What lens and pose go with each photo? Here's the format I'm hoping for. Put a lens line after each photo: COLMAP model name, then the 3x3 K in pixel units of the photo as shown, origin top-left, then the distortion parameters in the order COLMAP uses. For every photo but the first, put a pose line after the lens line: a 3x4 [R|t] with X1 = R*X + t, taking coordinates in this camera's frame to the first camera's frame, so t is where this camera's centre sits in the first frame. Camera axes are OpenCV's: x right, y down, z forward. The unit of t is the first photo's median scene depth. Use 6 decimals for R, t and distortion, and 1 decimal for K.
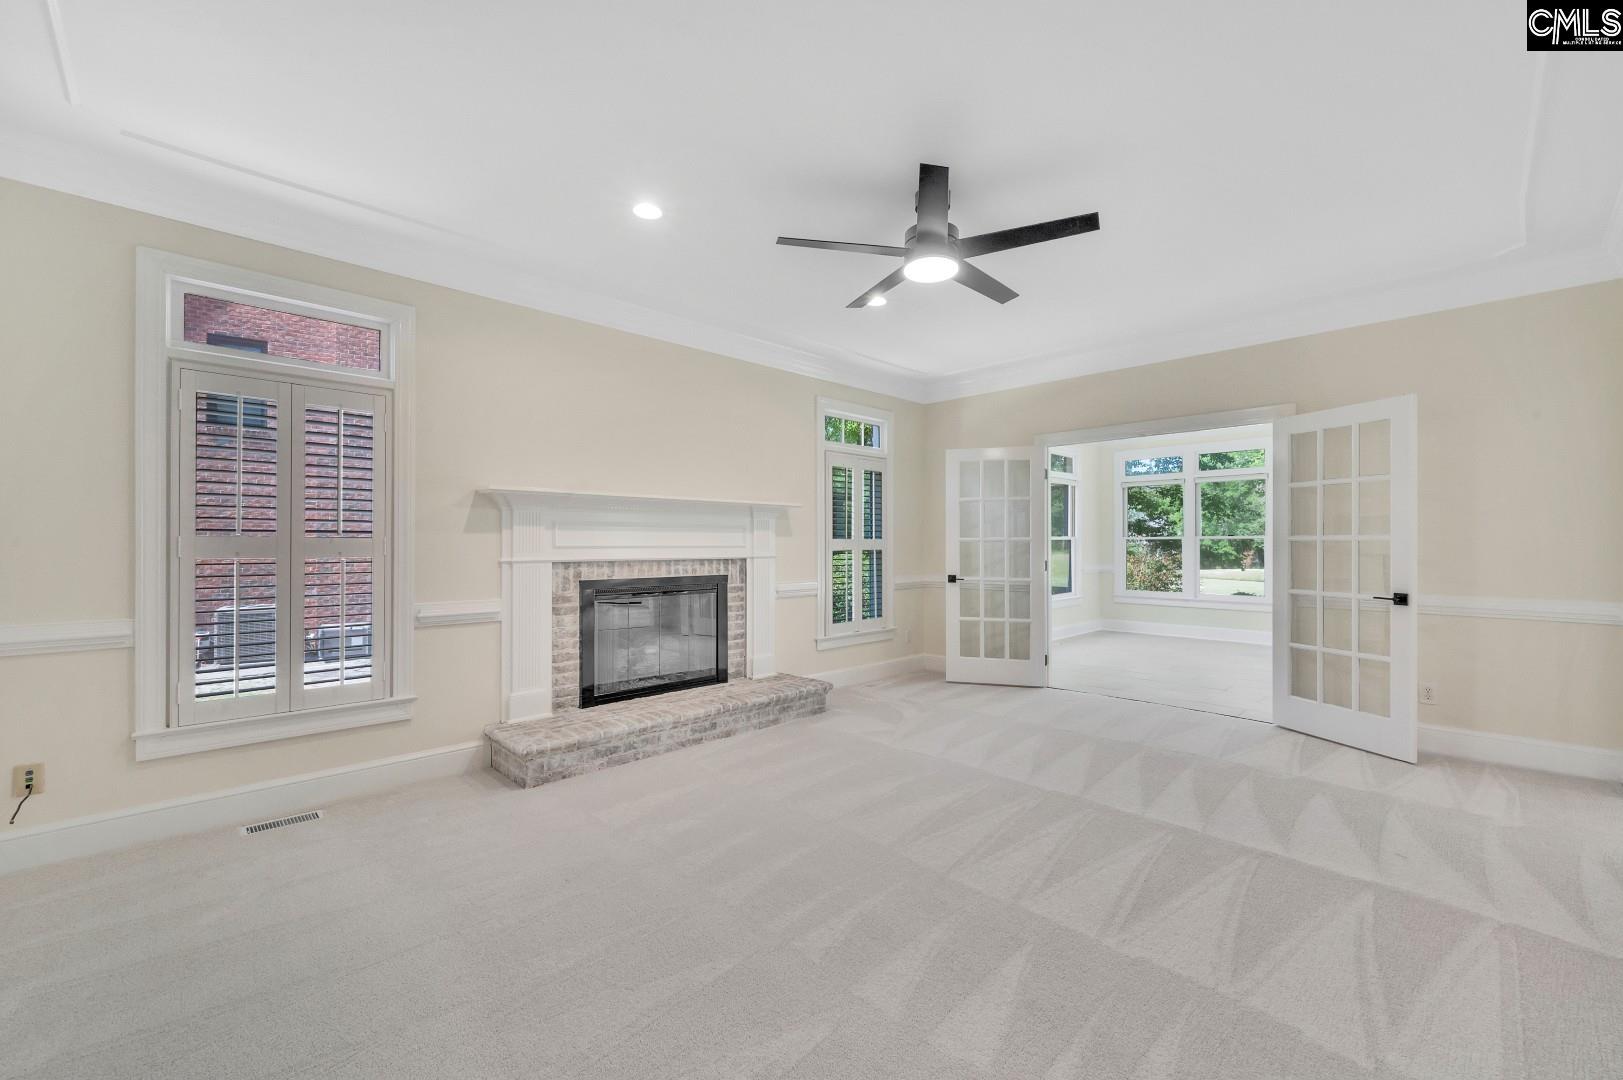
lens RADIAL K [[666.5, 0, 811.5], [0, 666.5, 540.0], [0, 0, 1]] dist [-0.000213, -0.000021]
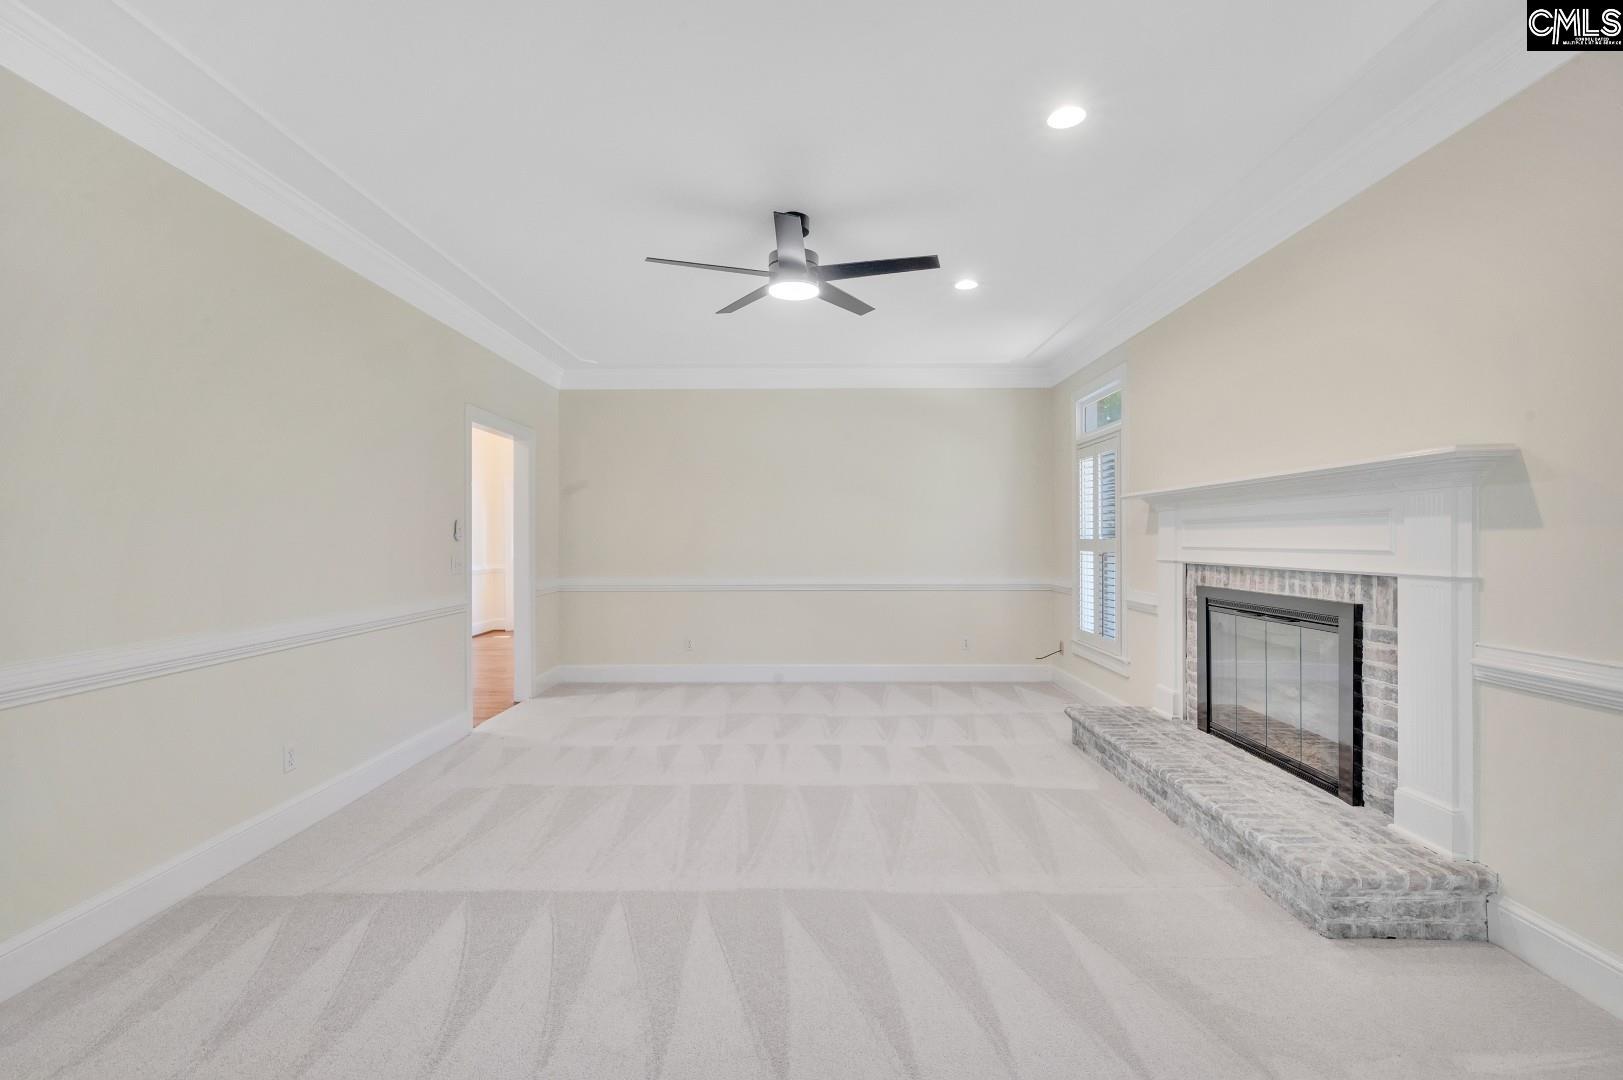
lens RADIAL K [[666.5, 0, 811.5], [0, 666.5, 540.0], [0, 0, 1]] dist [-0.000213, -0.000021]
pose [[-0.692702, -0.000904, -0.721223, 0.558921], [0.005045, 0.999969, -0.006100, 0.001789], [0.721206, -0.007864, -0.692676, 1.058227]]
